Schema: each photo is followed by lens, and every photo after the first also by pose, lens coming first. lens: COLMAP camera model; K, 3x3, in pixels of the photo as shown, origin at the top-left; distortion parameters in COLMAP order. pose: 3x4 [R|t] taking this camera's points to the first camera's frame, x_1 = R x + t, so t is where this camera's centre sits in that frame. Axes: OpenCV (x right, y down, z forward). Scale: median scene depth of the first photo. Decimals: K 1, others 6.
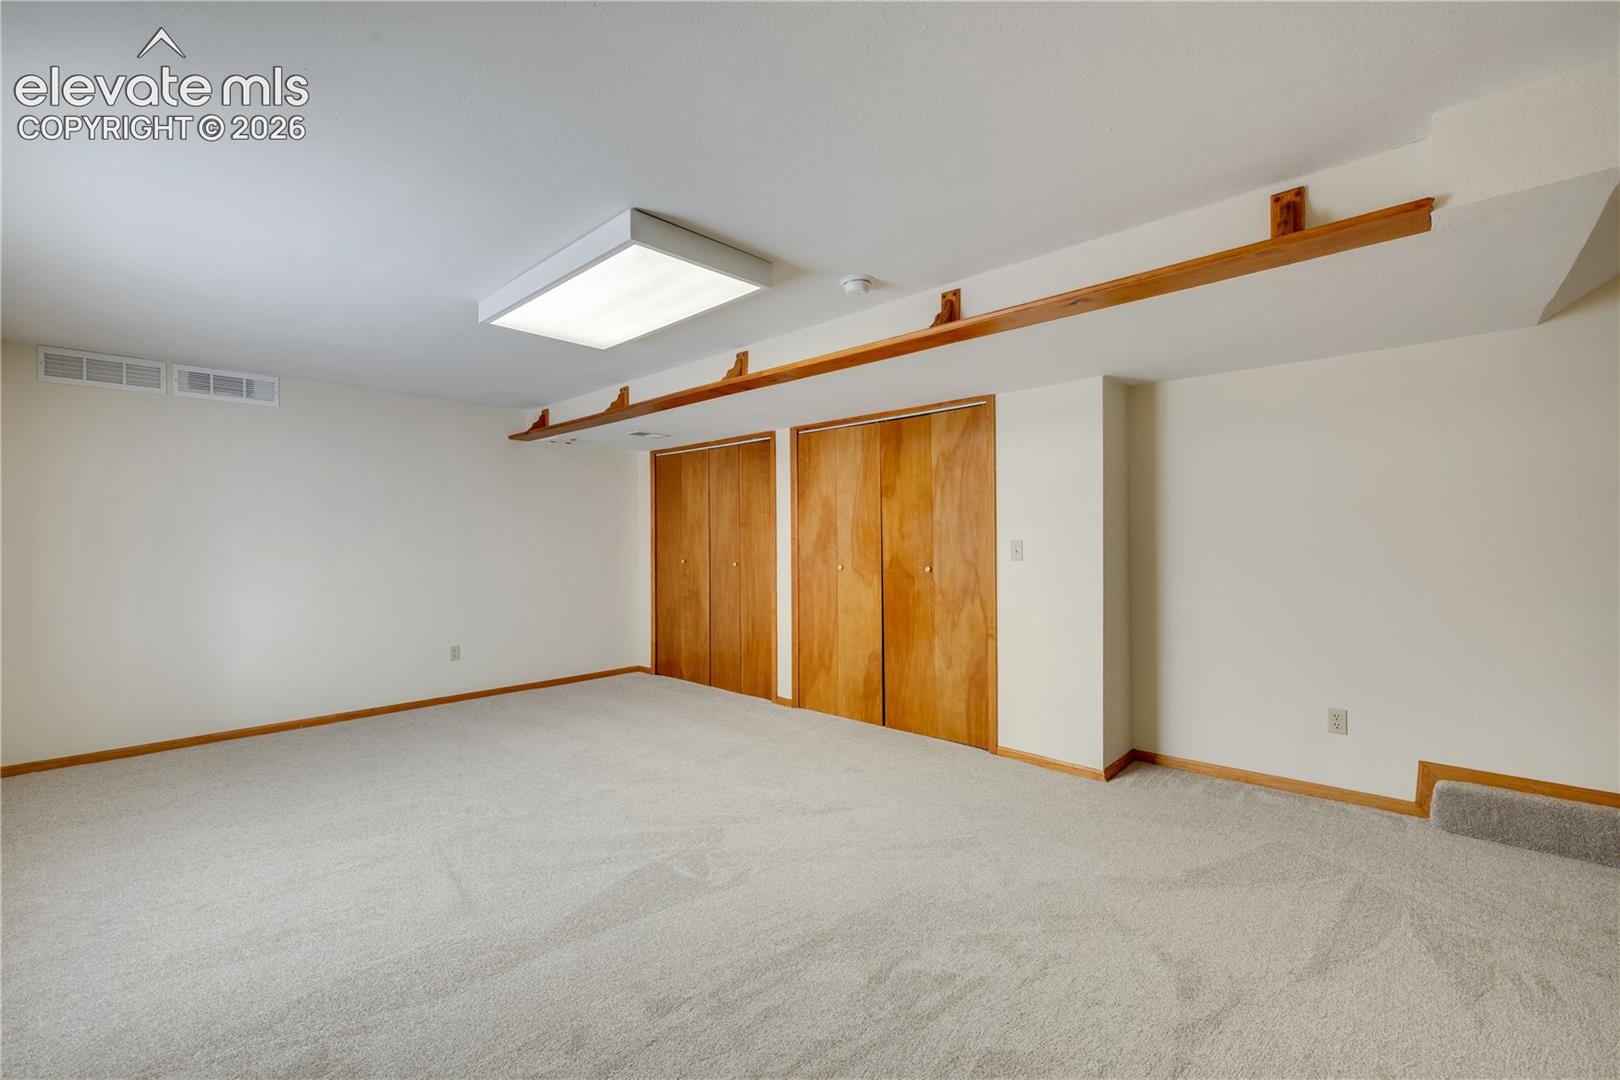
lens RADIAL K [[679.7, 0, 805.6], [0, 679.7, 538.0], [0, 0, 1]] dist [0.002253, 0.000171]
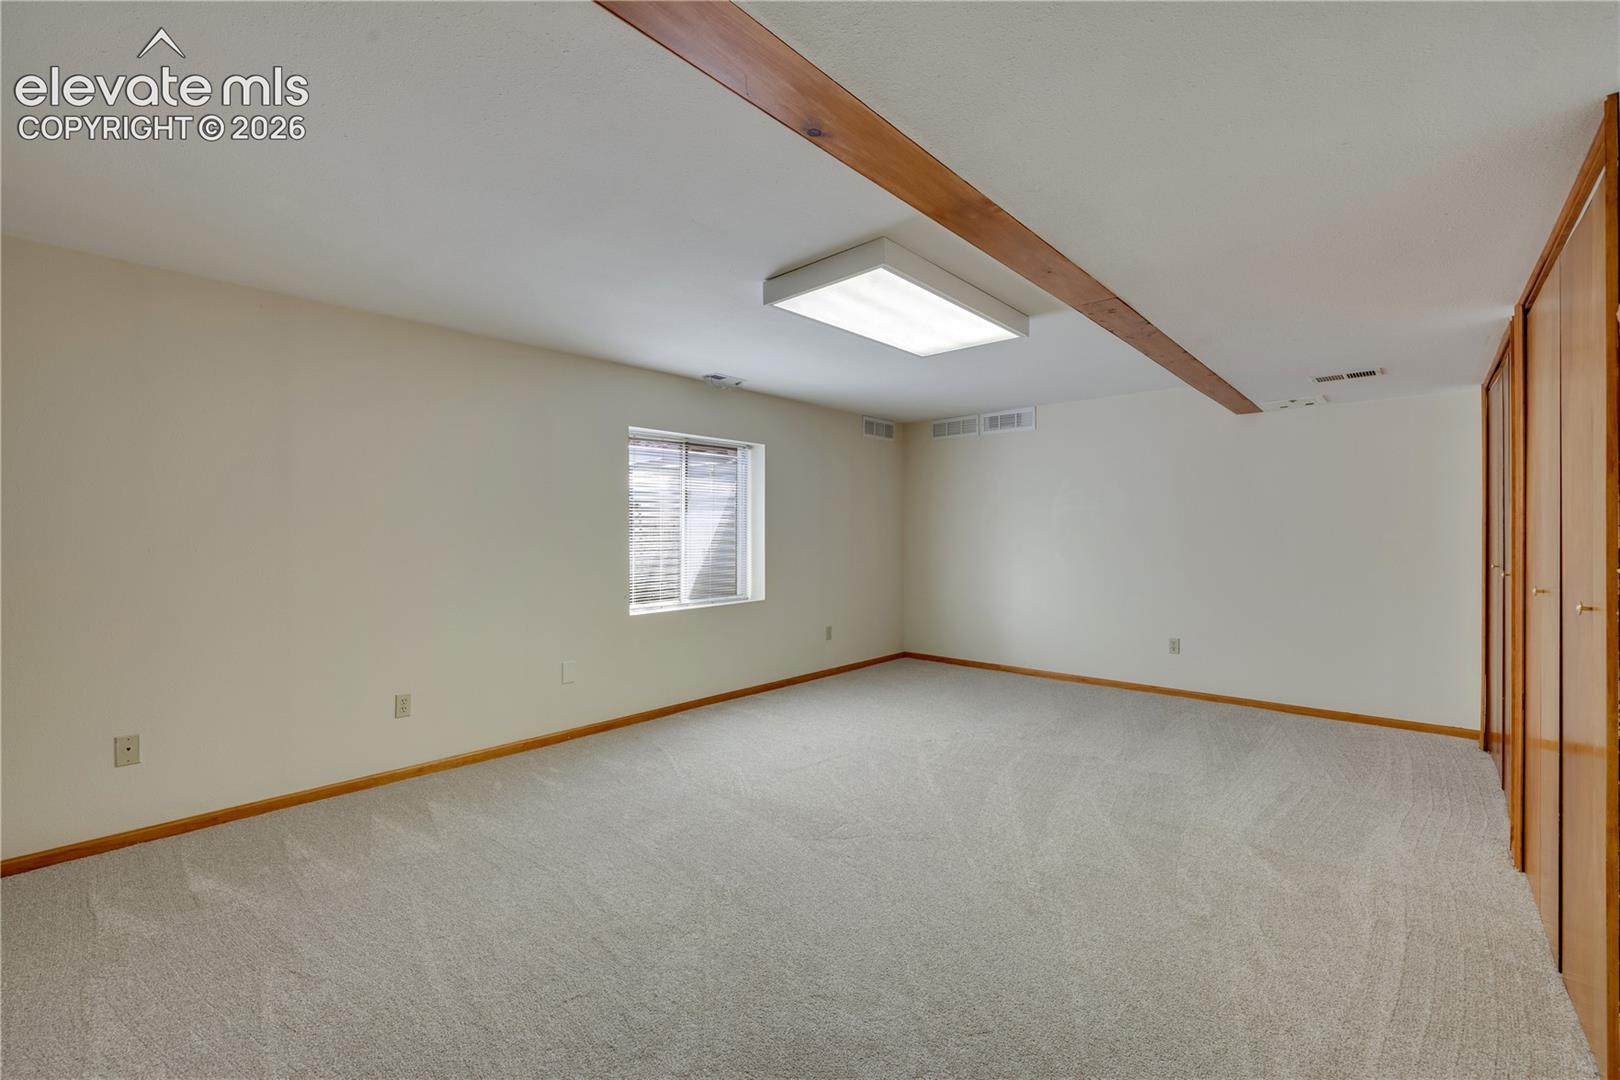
lens RADIAL K [[679.7, 0, 803.2], [0, 679.7, 536.3], [0, 0, 1]] dist [0.002253, 0.000171]
pose [[0.018411, 0.009491, -0.999785, 0.510783], [0.012012, 0.999881, 0.009713, -0.003860], [0.999758, -0.012188, 0.018295, 0.505657]]
